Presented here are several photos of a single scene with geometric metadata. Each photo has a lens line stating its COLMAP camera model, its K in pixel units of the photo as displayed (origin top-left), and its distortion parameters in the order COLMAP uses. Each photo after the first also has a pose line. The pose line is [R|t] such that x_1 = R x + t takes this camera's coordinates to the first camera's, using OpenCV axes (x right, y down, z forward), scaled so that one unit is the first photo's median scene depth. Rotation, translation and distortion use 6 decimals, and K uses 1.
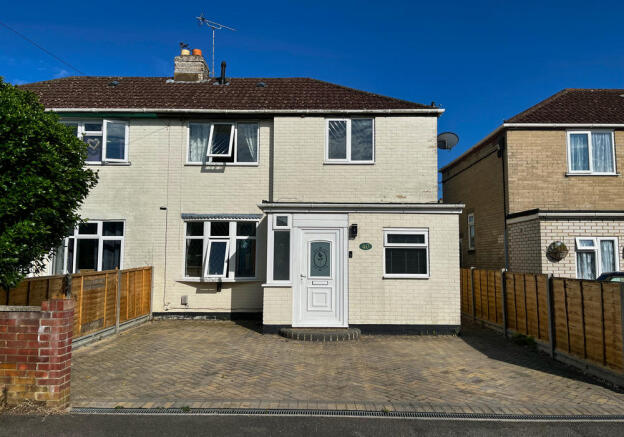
lens RADIAL K [[475.8, 0, 314.7], [0, 475.8, 218.5], [0, 0, 1]] dist [0.061353, -0.045643]
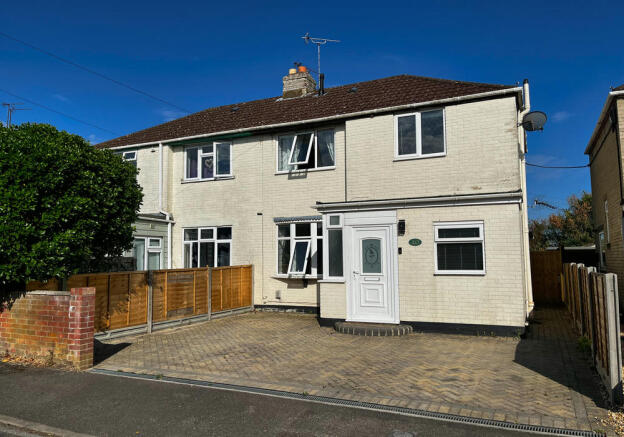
lens RADIAL K [[475.8, 0, 313.9], [0, 475.8, 218.5], [0, 0, 1]] dist [0.061353, -0.045643]
pose [[0.912234, -0.048561, -0.406781, 0.269780], [0.047732, 0.998786, -0.012191, 0.010230], [0.406879, -0.008296, 0.913444, 0.015818]]
